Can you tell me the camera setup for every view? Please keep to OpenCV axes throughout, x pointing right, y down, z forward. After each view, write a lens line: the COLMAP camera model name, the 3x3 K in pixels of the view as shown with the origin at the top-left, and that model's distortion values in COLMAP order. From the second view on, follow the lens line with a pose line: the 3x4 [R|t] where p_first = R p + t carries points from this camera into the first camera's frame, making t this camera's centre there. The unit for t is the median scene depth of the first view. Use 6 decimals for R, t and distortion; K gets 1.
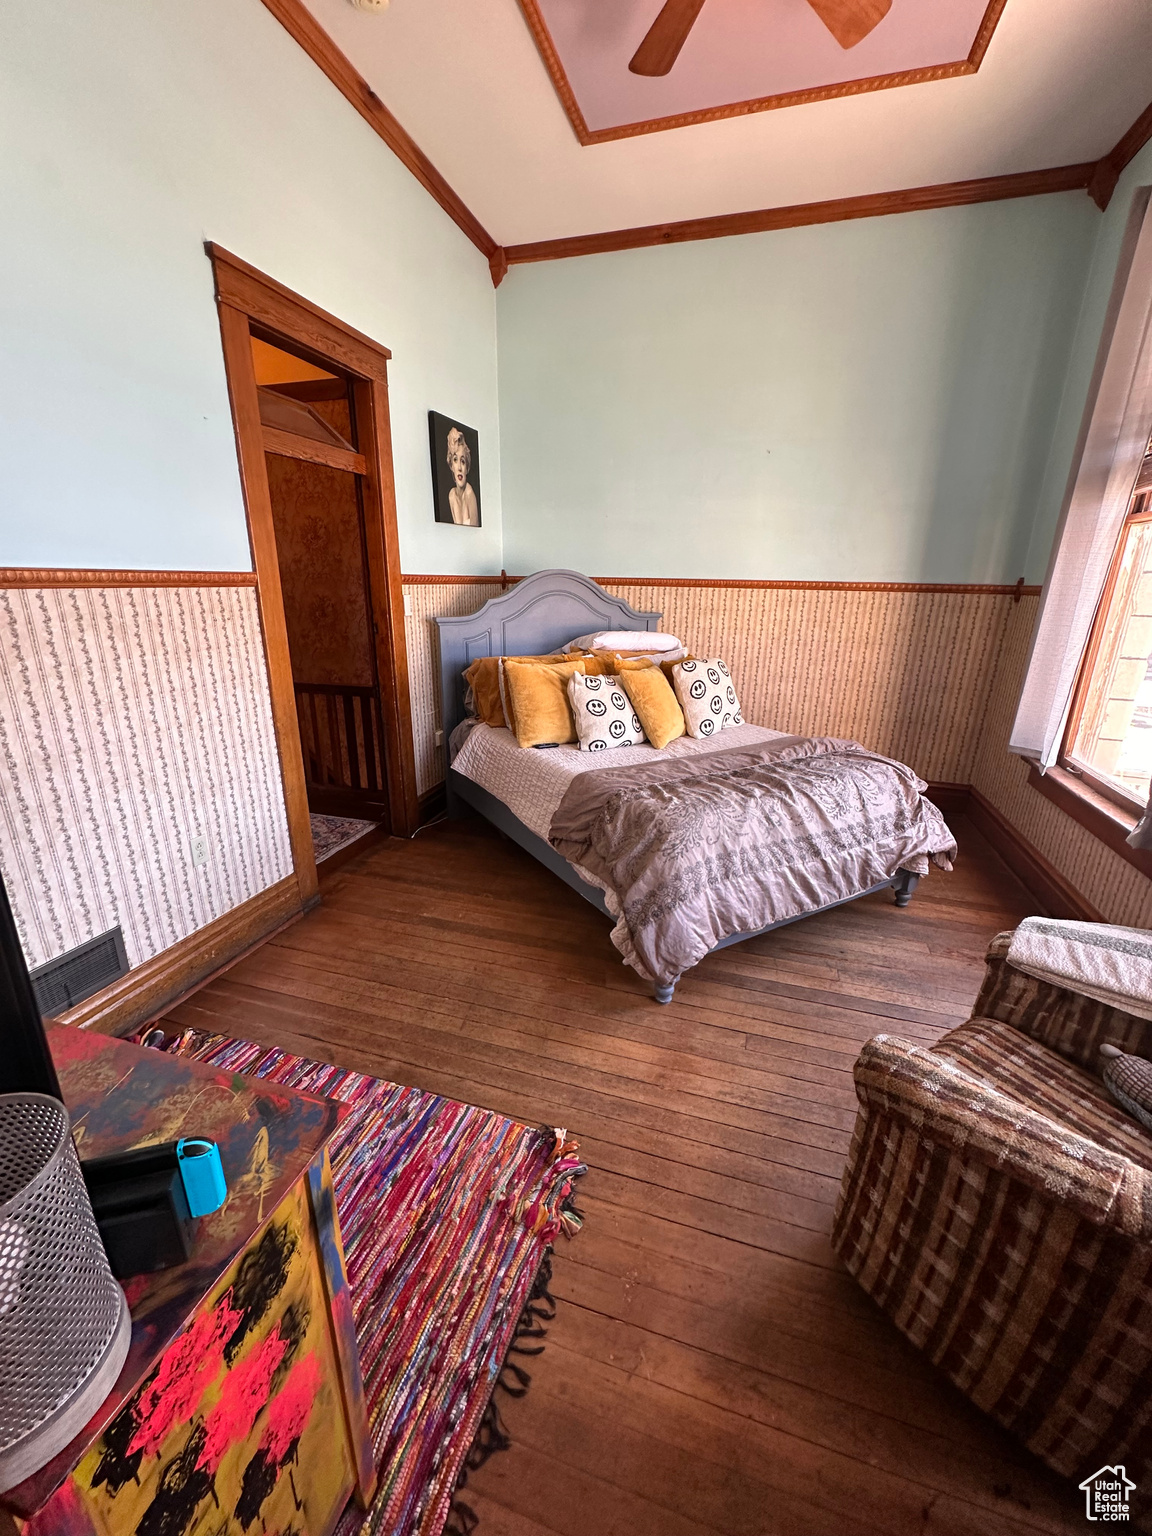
lens RADIAL K [[612.2, 0, 579.4], [0, 612.2, 768.3], [0, 0, 1]] dist [-0.000256, 0.000446]
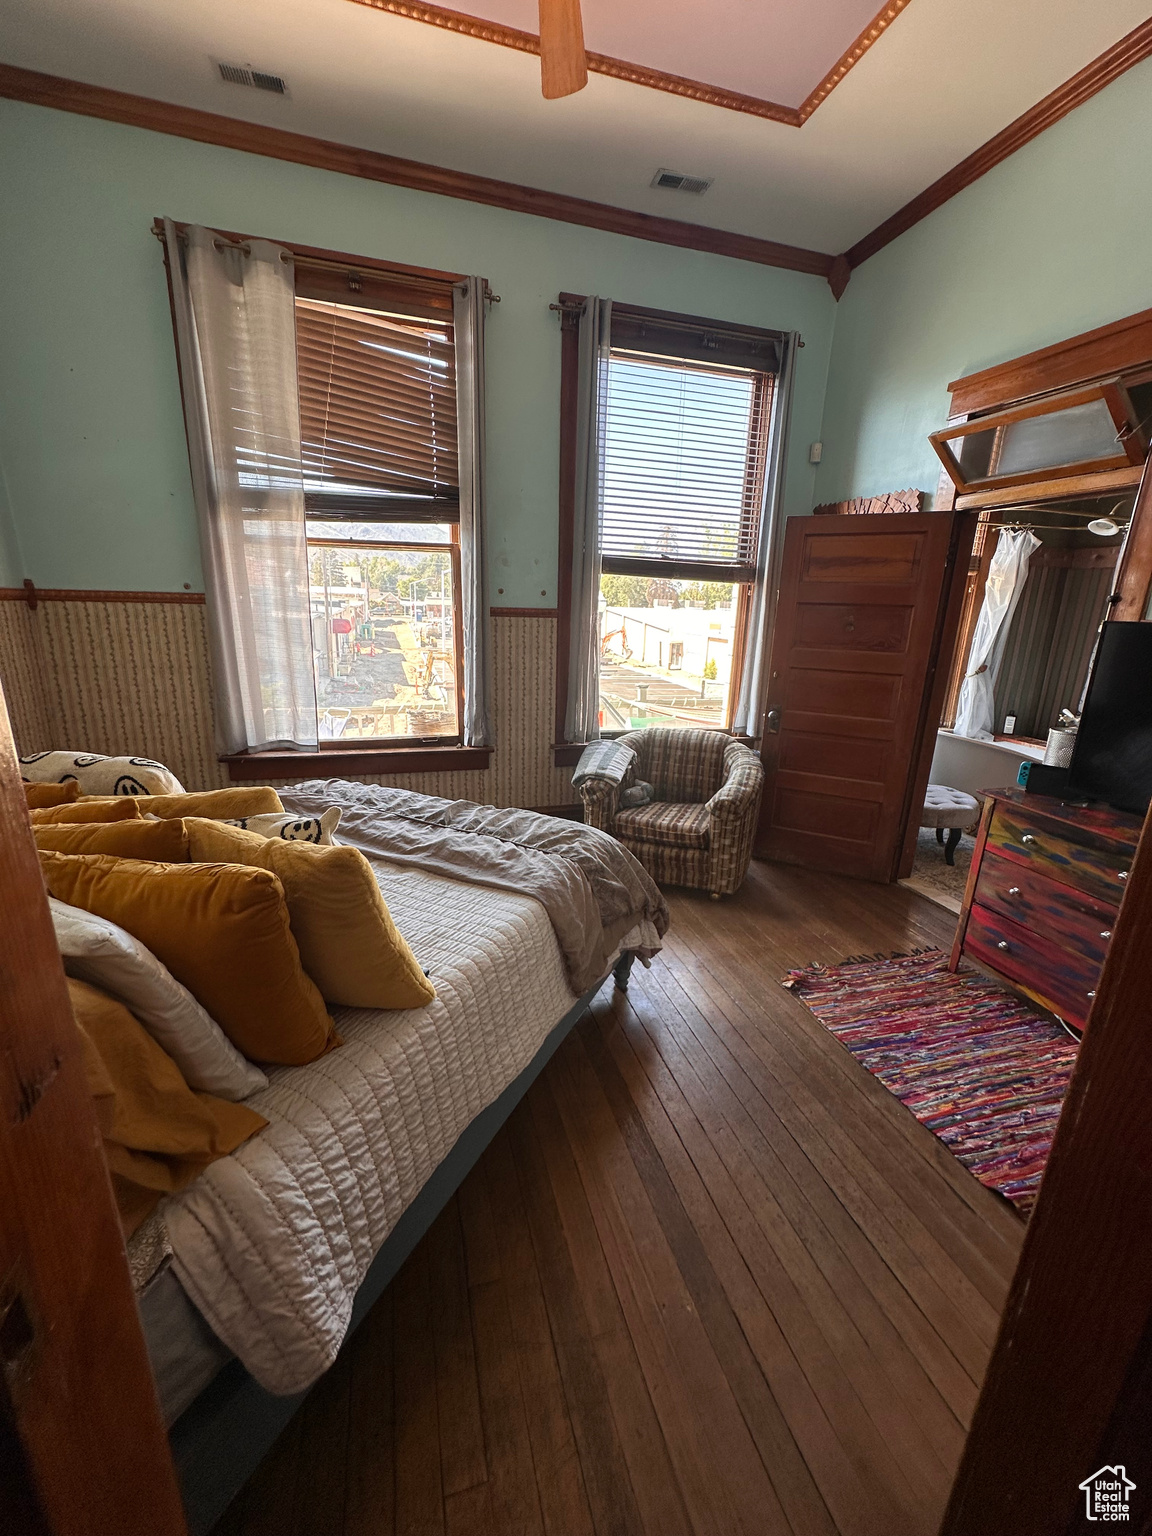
lens RADIAL K [[612.2, 0, 579.4], [0, 612.2, 768.3], [0, 0, 1]] dist [-0.000256, 0.000446]
pose [[-0.551043, -0.250544, 0.795977, -0.784523], [0.215103, 0.878982, 0.425583, -0.583791], [-0.806277, 0.405731, -0.430464, 1.801999]]
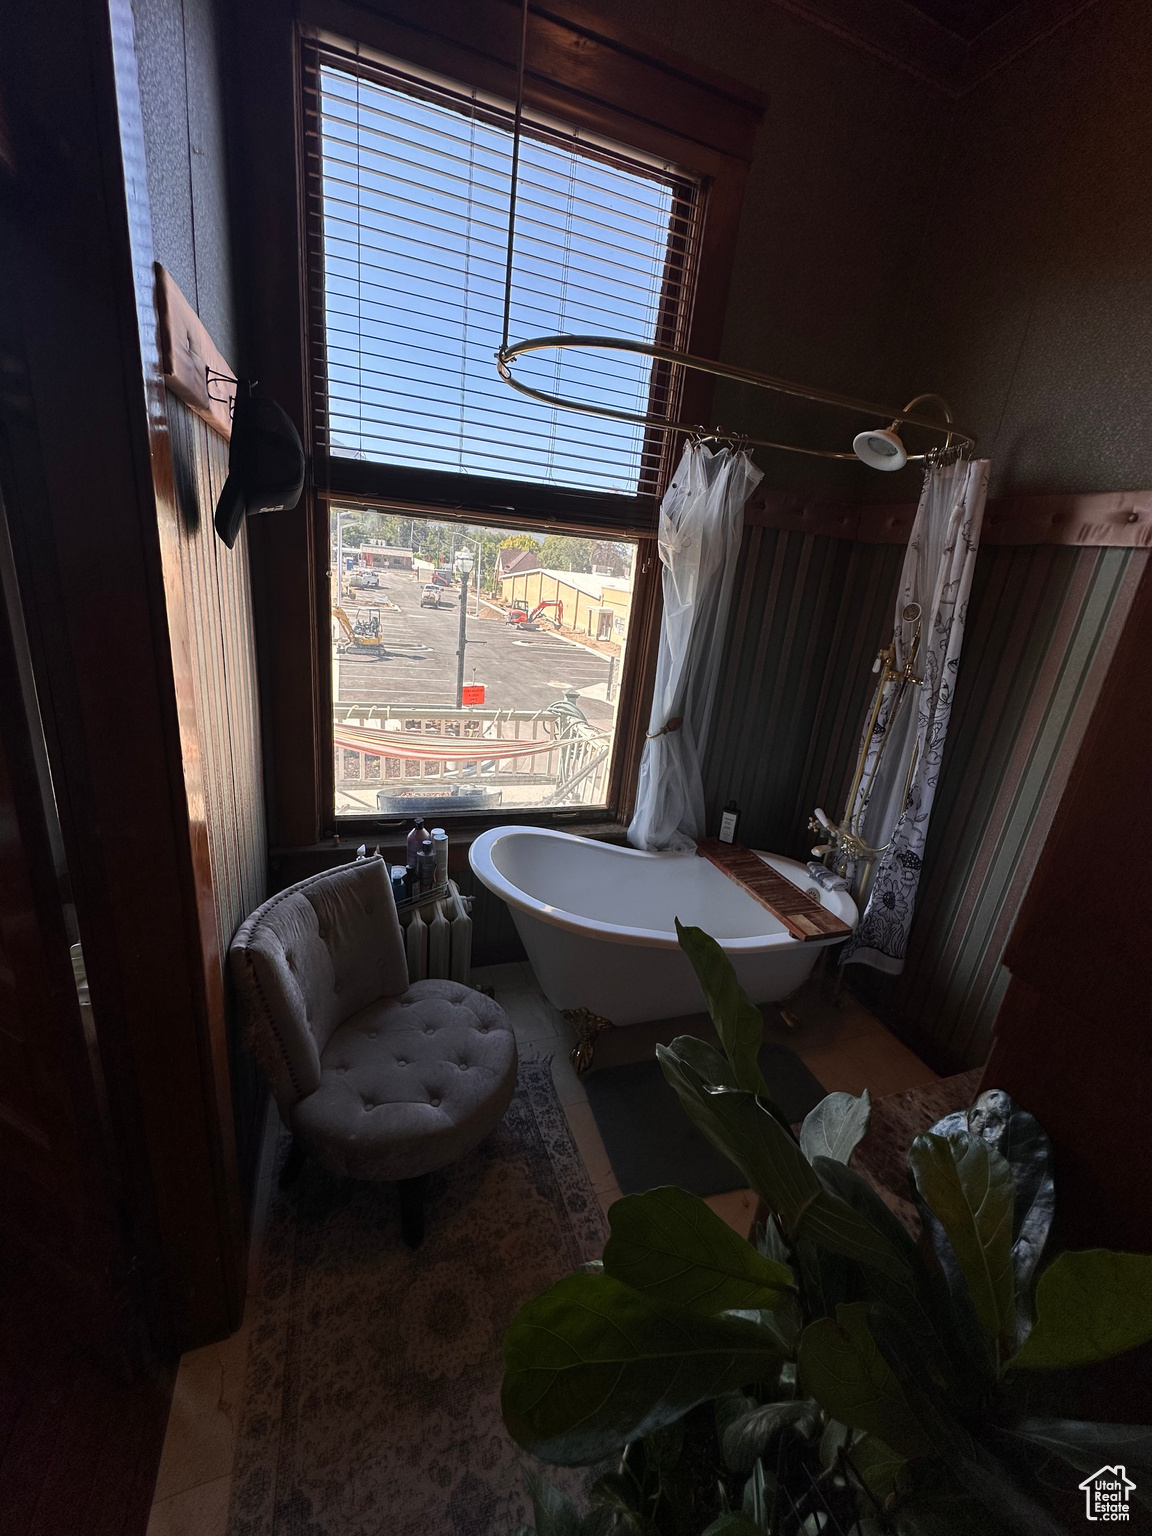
lens RADIAL K [[612.8, 0, 574.9], [0, 612.8, 768.4], [0, 0, 1]] dist [0.000499, 0.000161]
pose [[-0.596784, -0.323832, 0.734154, -0.773255], [0.133257, 0.862241, 0.488654, -0.567076], [-0.791260, 0.389452, -0.471419, 1.740239]]
